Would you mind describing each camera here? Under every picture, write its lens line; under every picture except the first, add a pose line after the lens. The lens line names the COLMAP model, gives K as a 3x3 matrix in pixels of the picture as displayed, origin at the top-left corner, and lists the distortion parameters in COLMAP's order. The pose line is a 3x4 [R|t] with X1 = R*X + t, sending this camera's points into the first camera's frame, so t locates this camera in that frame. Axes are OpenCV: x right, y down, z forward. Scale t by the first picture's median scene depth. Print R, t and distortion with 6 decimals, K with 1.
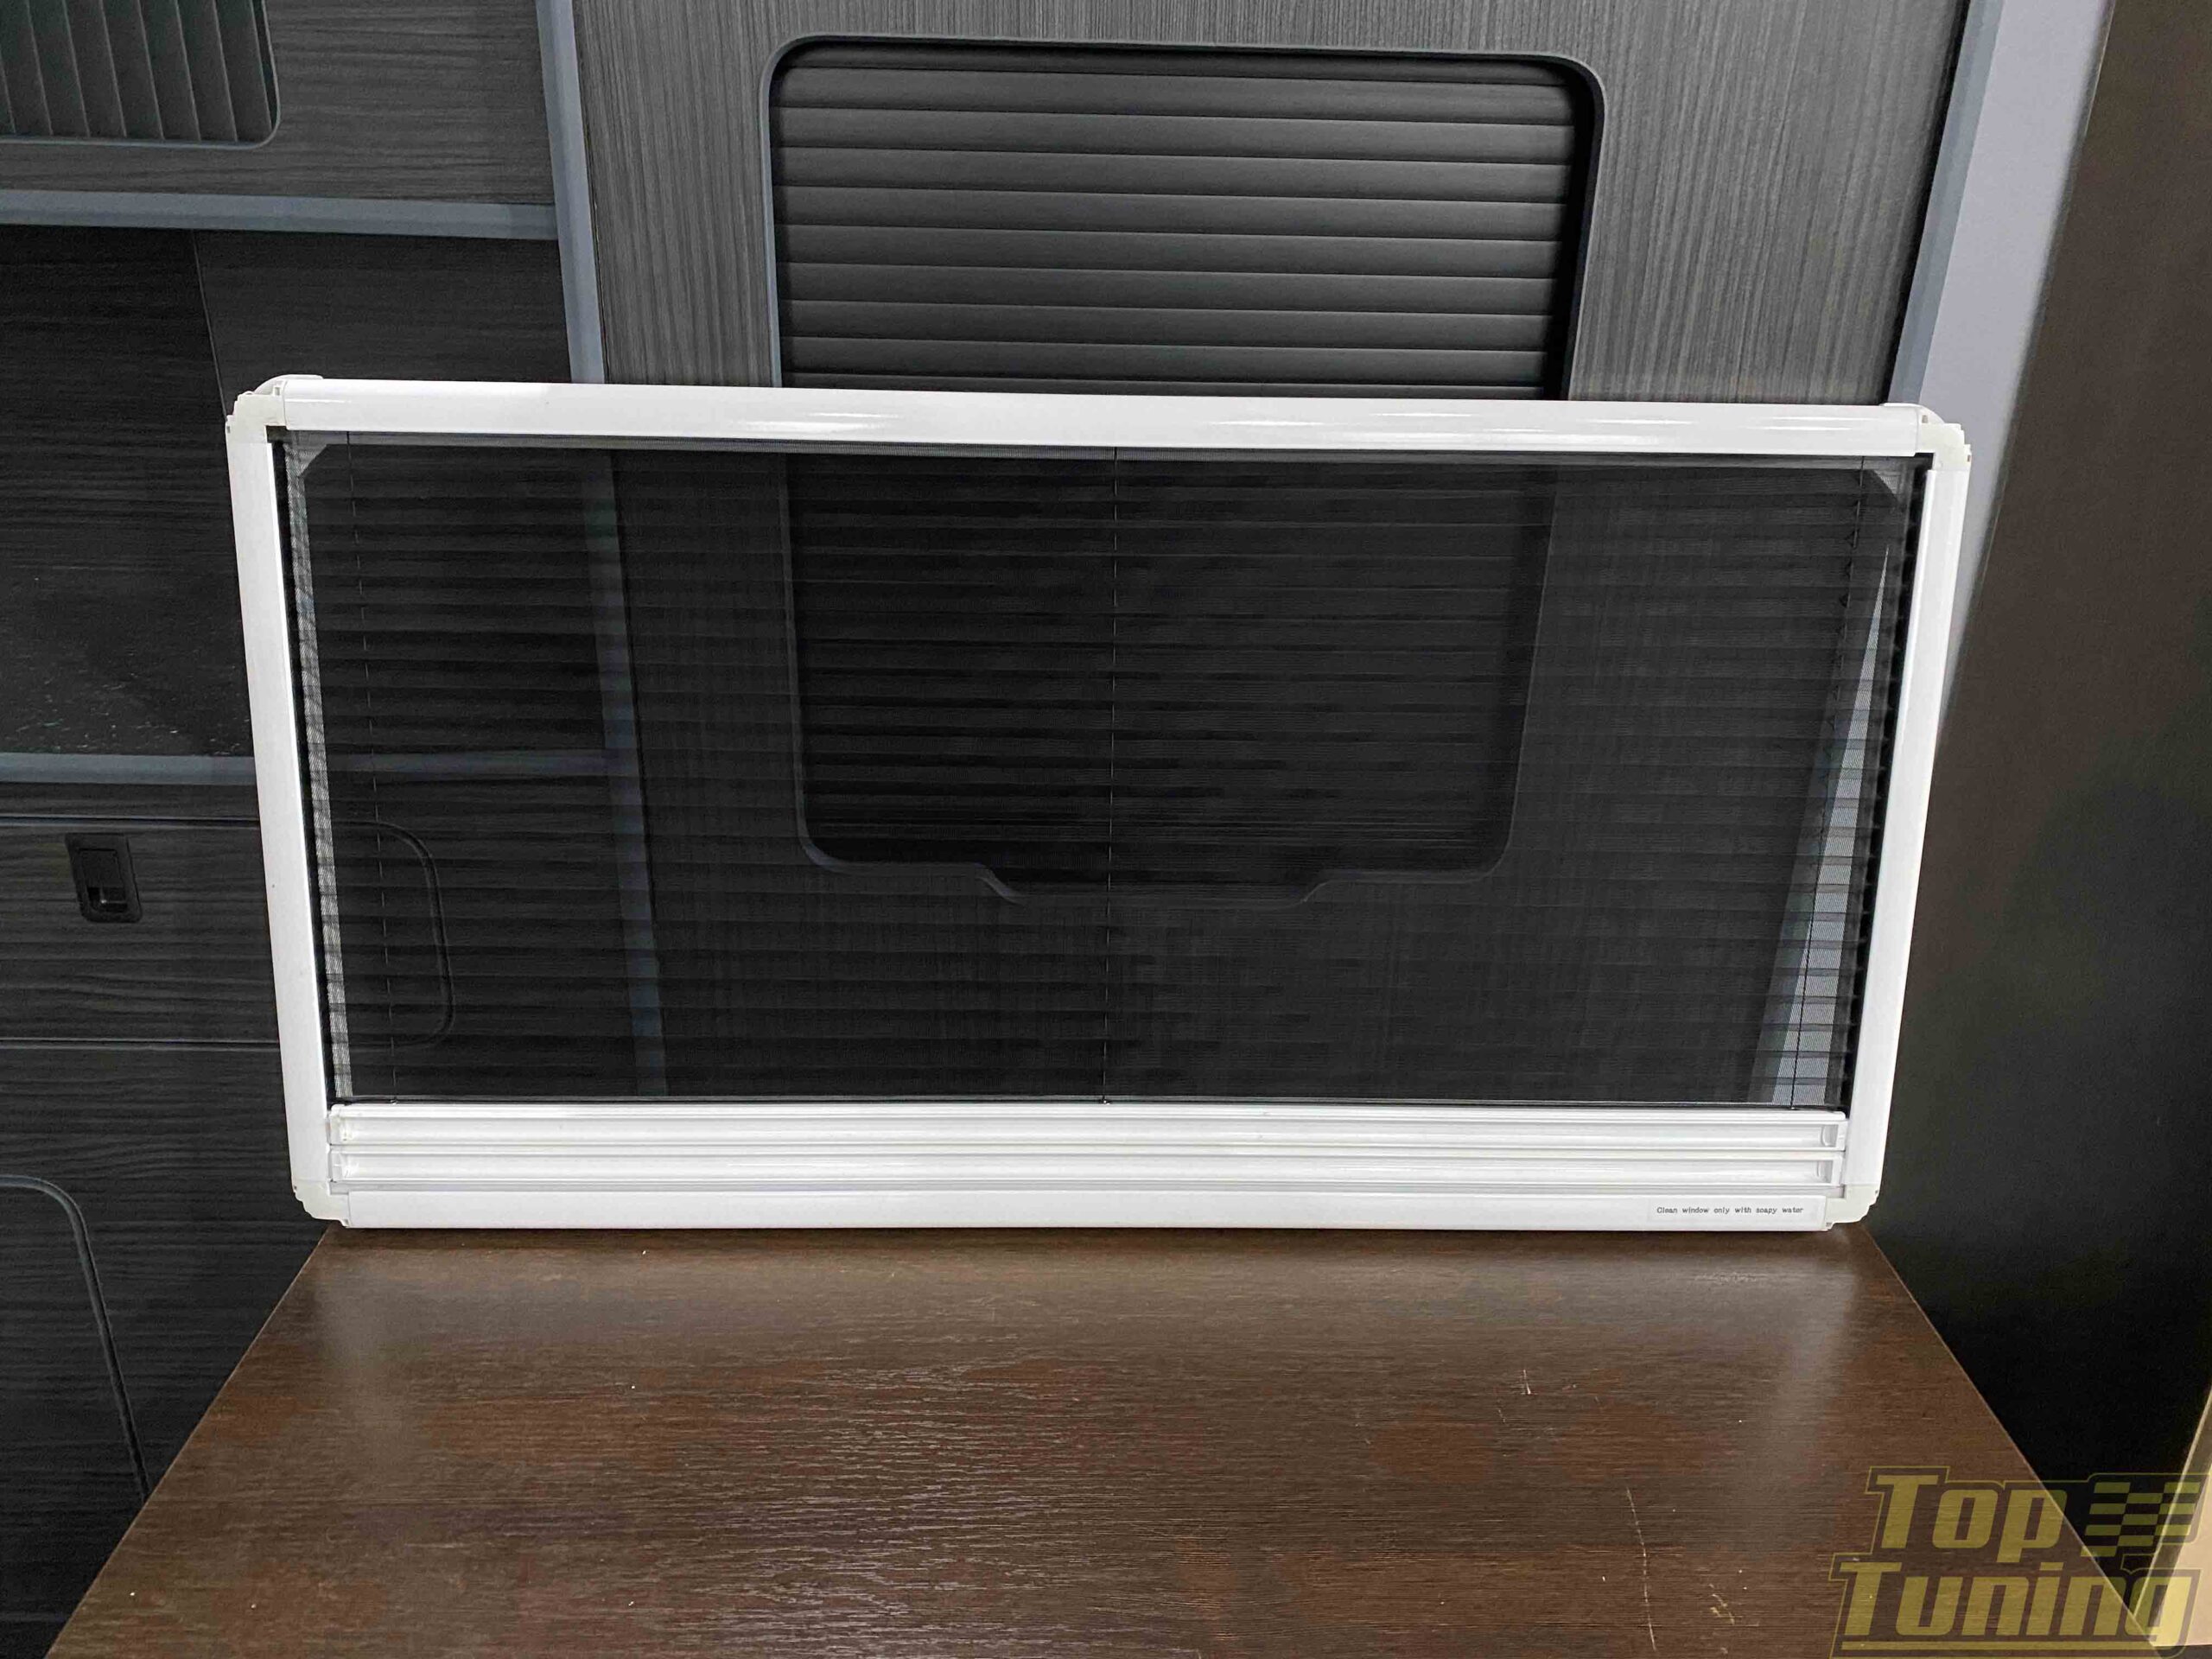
lens RADIAL K [[1700.3, 0, 1110.7], [0, 1700.3, 825.2], [0, 0, 1]] dist [0.013171, -0.011342]
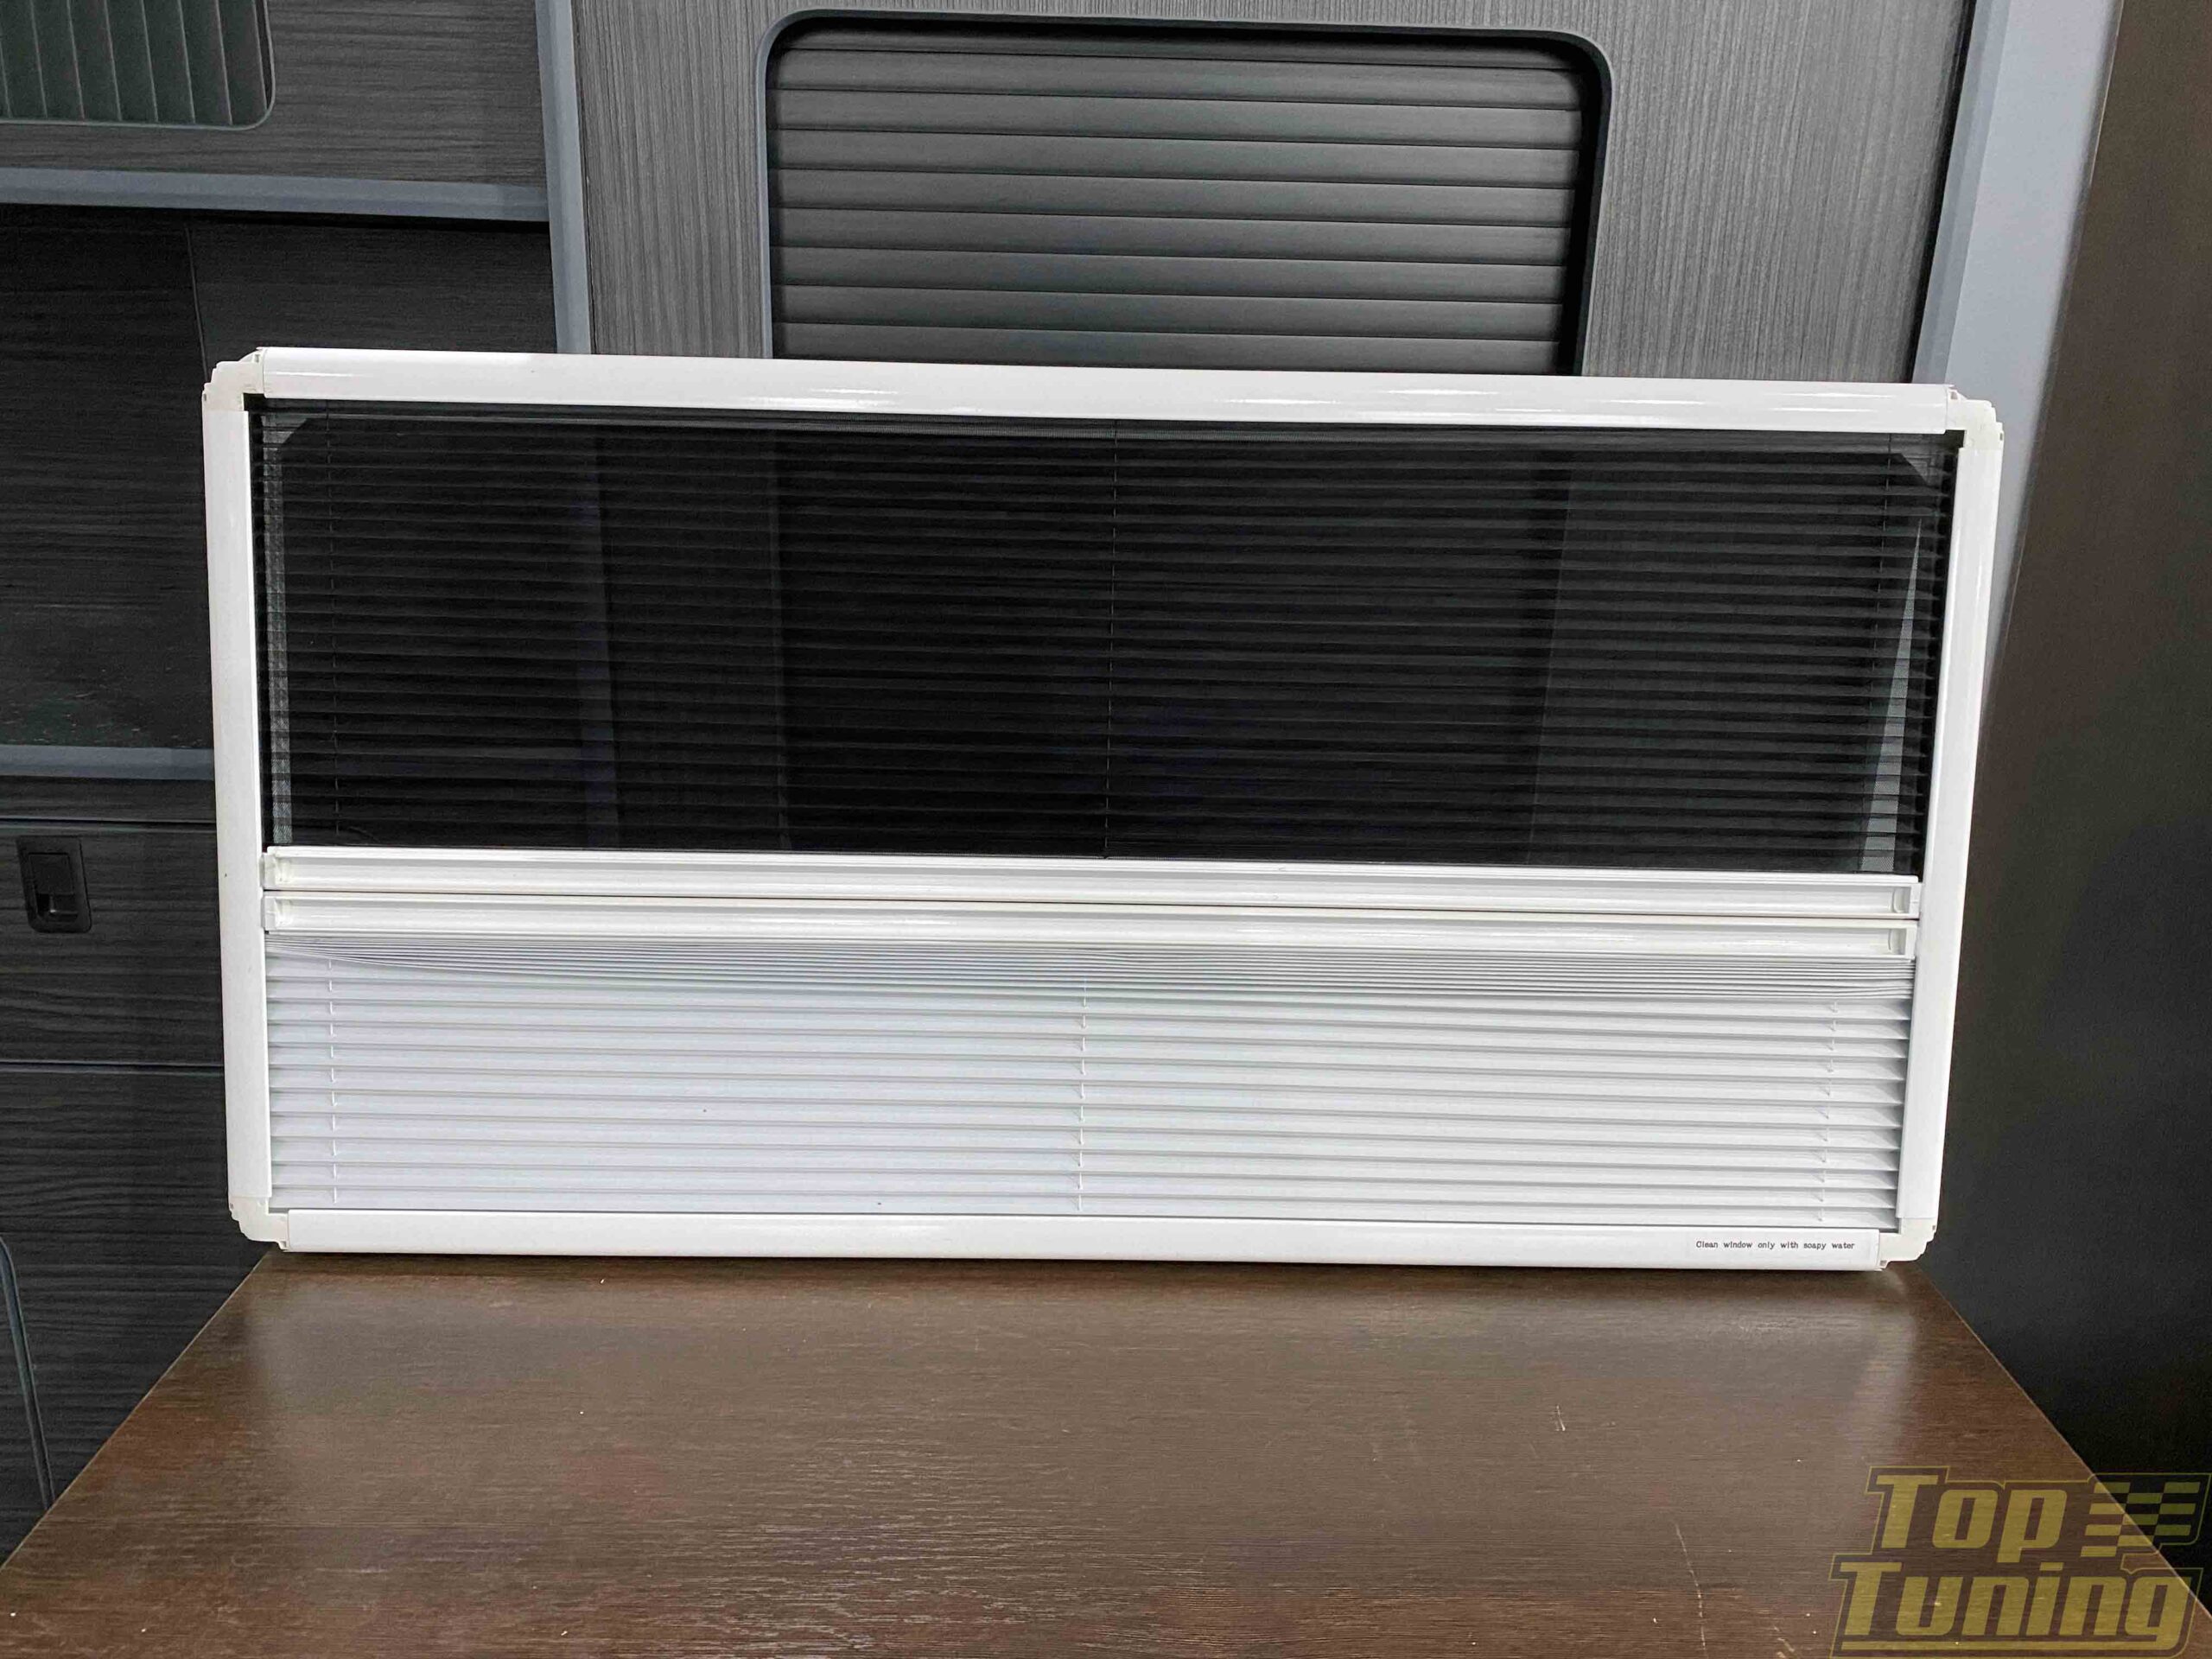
lens RADIAL K [[1700.3, 0, 1099.1], [0, 1700.3, 820.5], [0, 0, 1]] dist [0.013171, -0.011342]
pose [[0.999938, 0.004678, -0.010096, 0.005194], [-0.005676, 0.994853, -0.101168, 0.101783], [0.009571, 0.101219, 0.994818, 0.058824]]
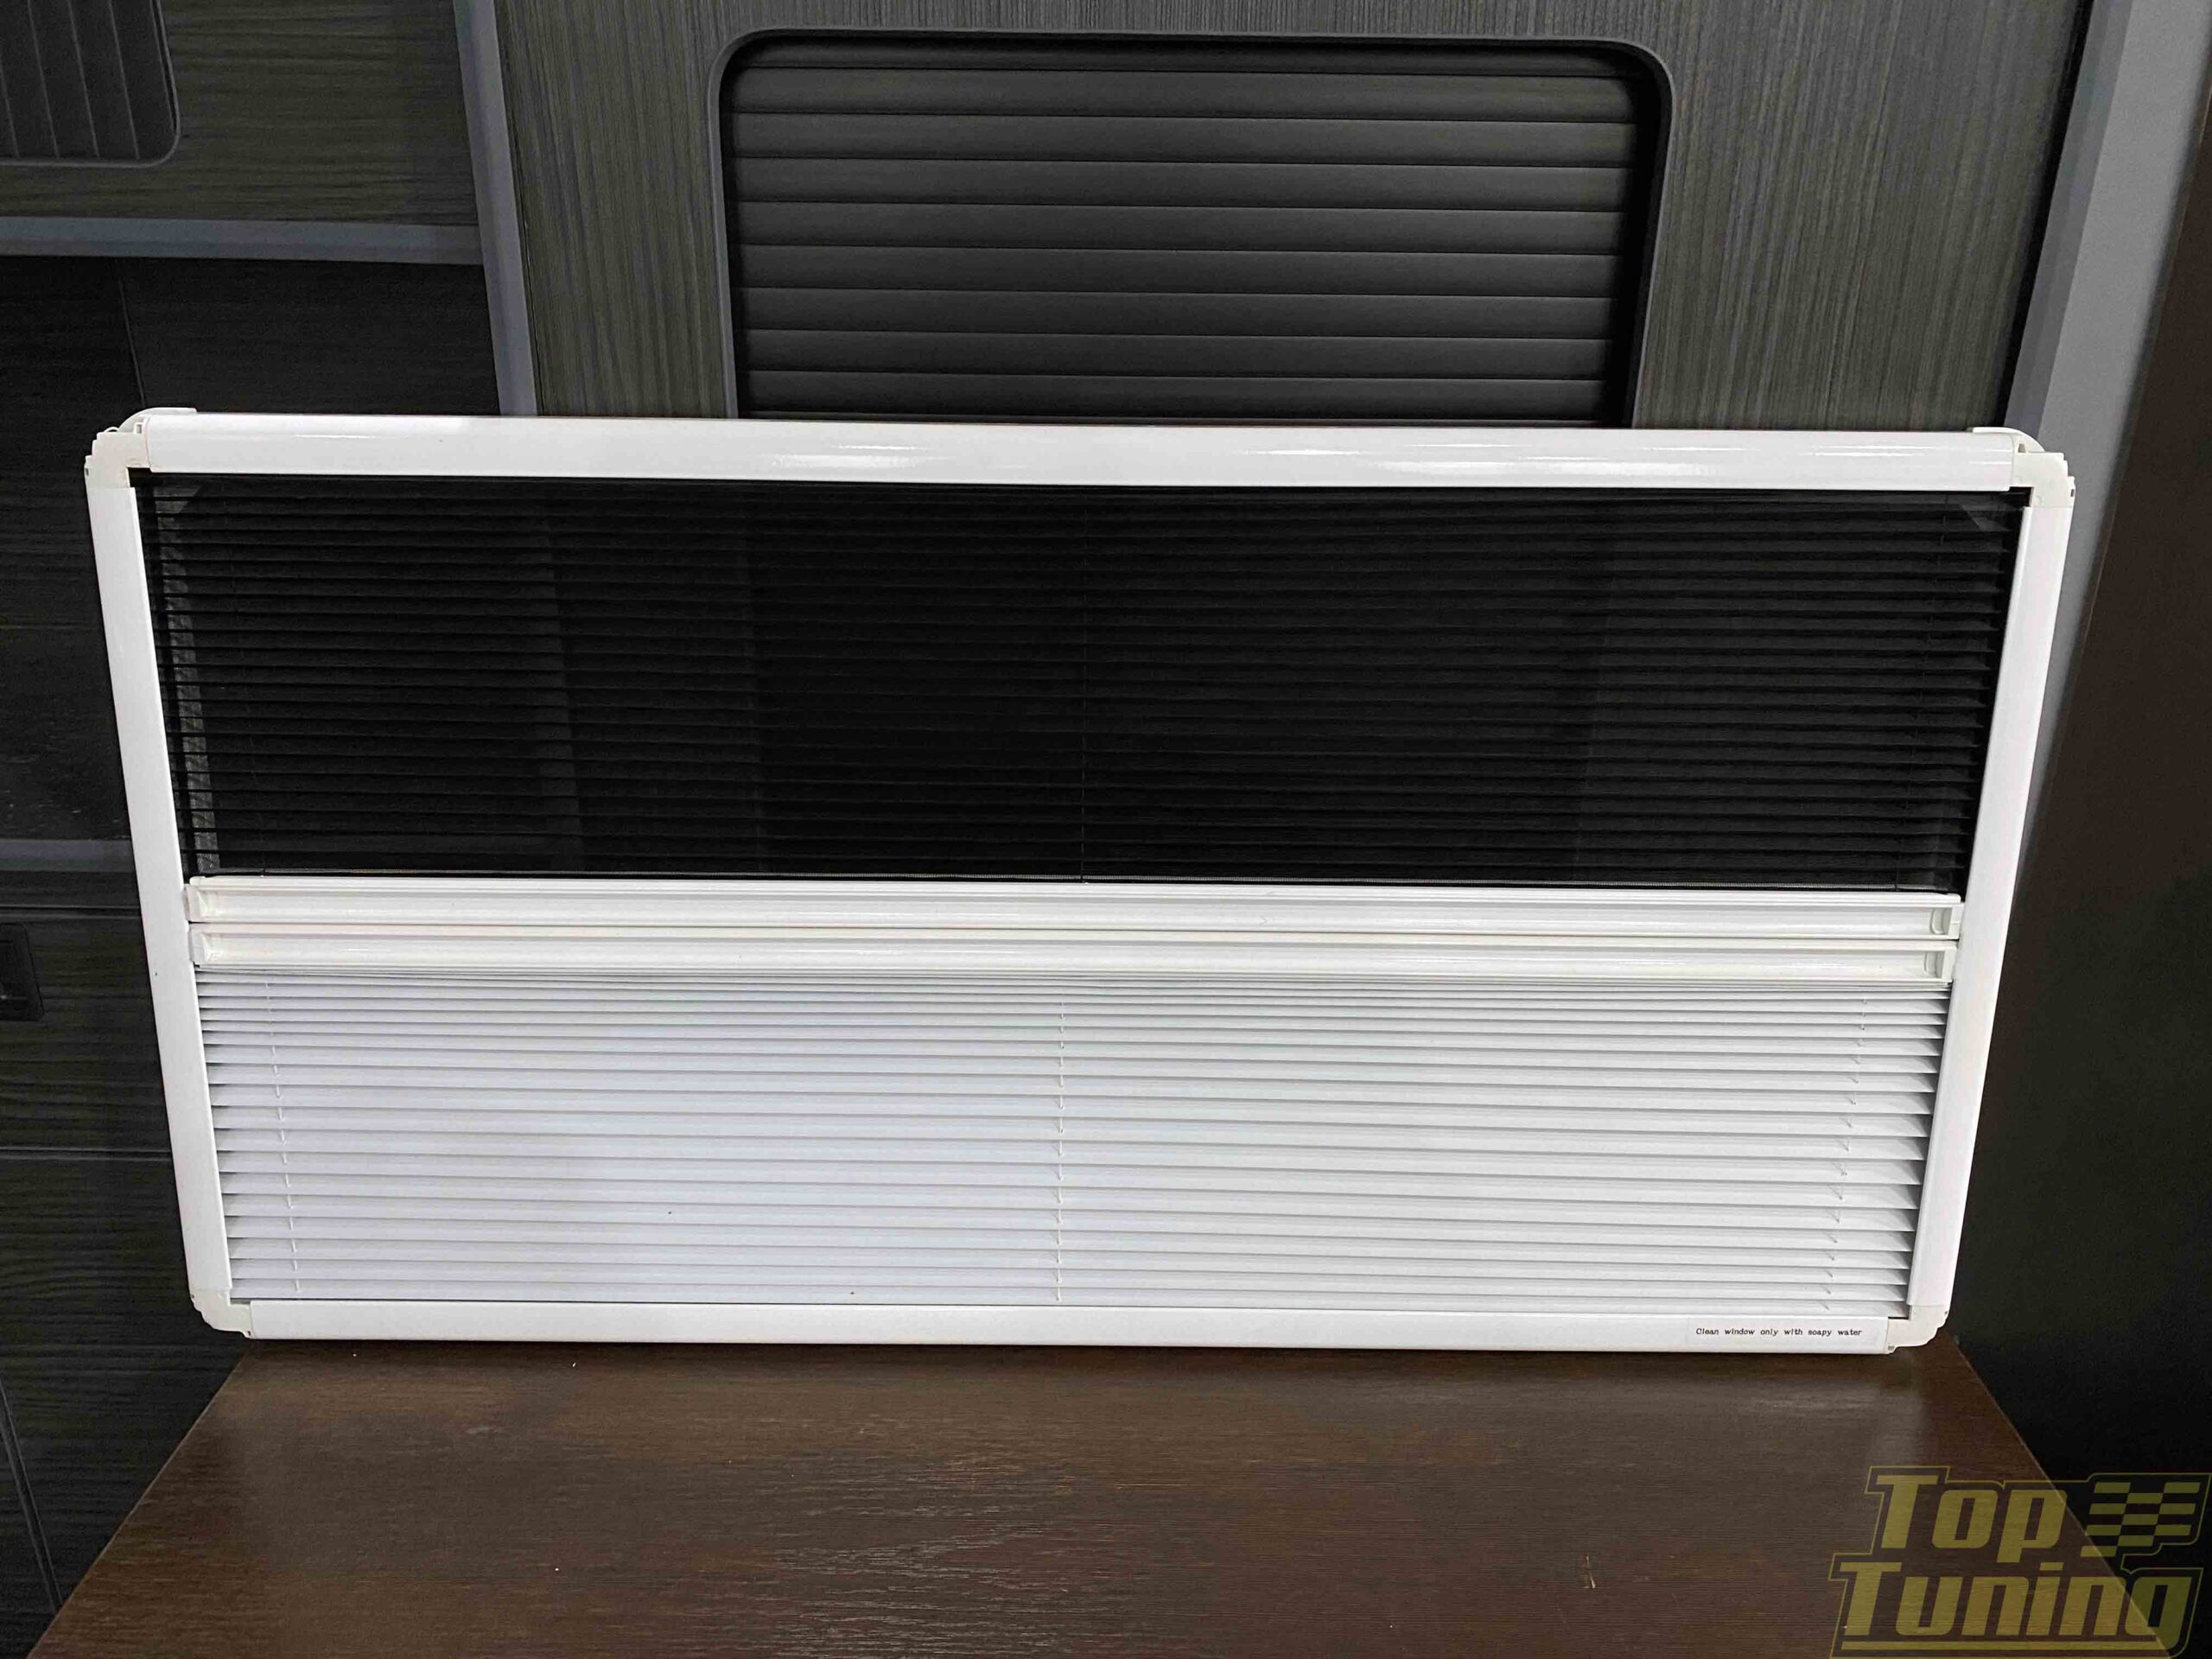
lens RADIAL K [[1700.3, 0, 1099.8], [0, 1700.3, 826.9], [0, 0, 1]] dist [0.013171, -0.011342]
pose [[0.999557, -0.000624, -0.029768, 0.022793], [0.000056, 0.999819, -0.019049, -0.032532], [0.029775, 0.019039, 0.999375, 0.125953]]
